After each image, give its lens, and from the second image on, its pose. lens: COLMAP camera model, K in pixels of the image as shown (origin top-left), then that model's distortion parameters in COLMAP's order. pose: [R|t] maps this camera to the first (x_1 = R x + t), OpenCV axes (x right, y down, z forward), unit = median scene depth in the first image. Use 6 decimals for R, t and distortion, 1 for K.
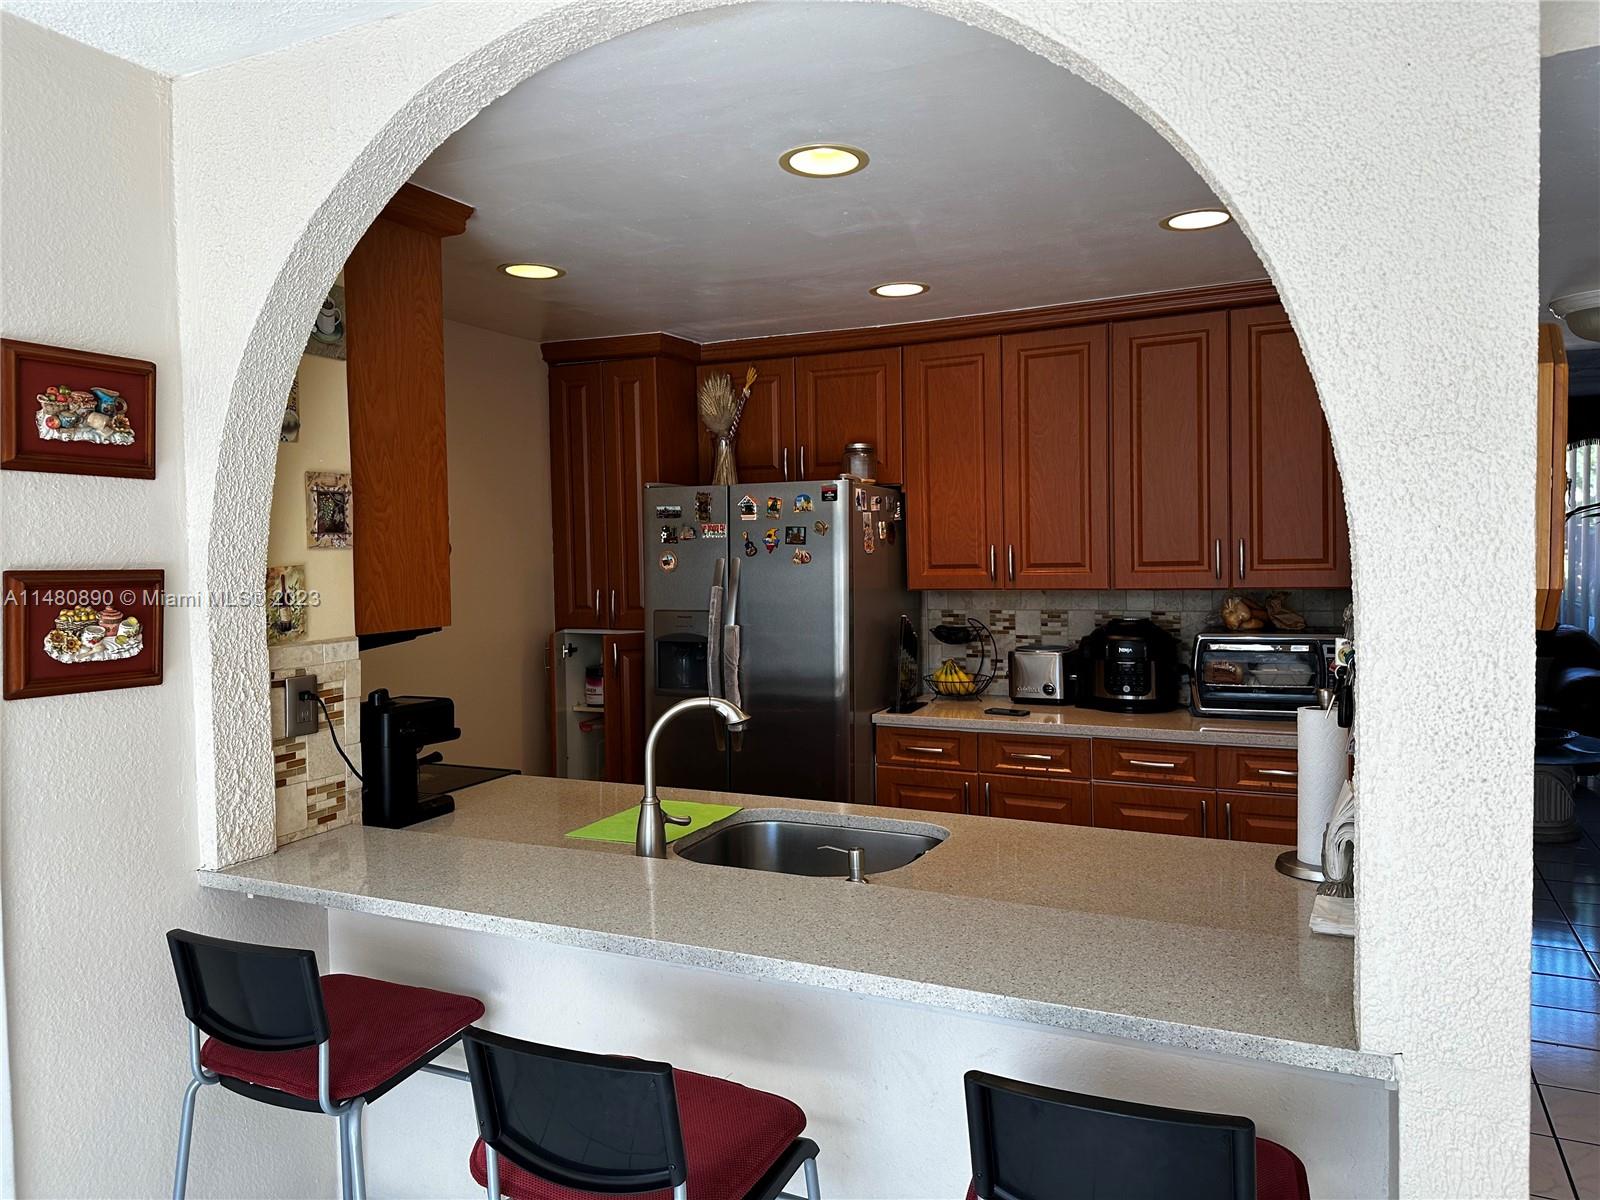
lens RADIAL K [[1114.5, 0, 803.3], [0, 1114.5, 595.7], [0, 0, 1]] dist [0.129656, -0.219360]
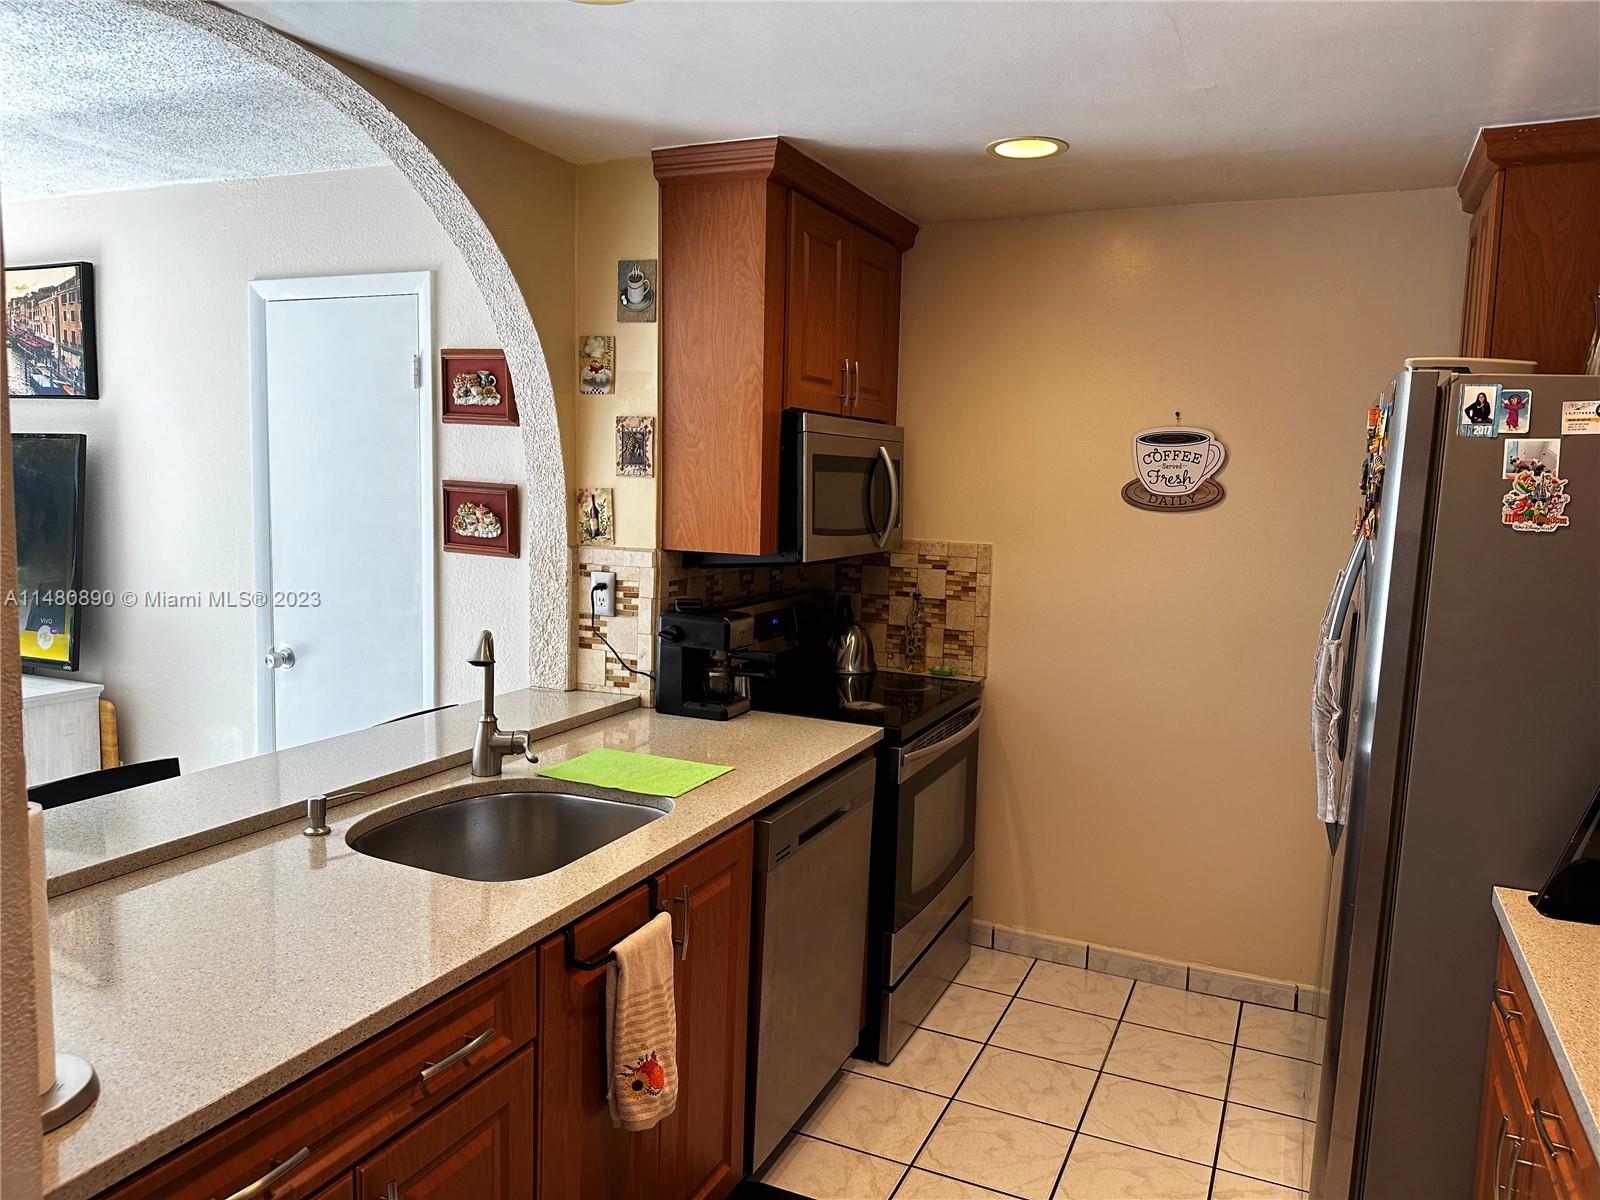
lens RADIAL K [[1106.1, 0, 800.0], [0, 1106.1, 600.0], [0, 0, 1]] dist [0.117642, -0.134560]
pose [[0.019391, 0.130471, -0.991262, 0.841571], [-0.074553, 0.988877, 0.128699, -0.079737], [0.997029, 0.071406, 0.028902, 1.166310]]
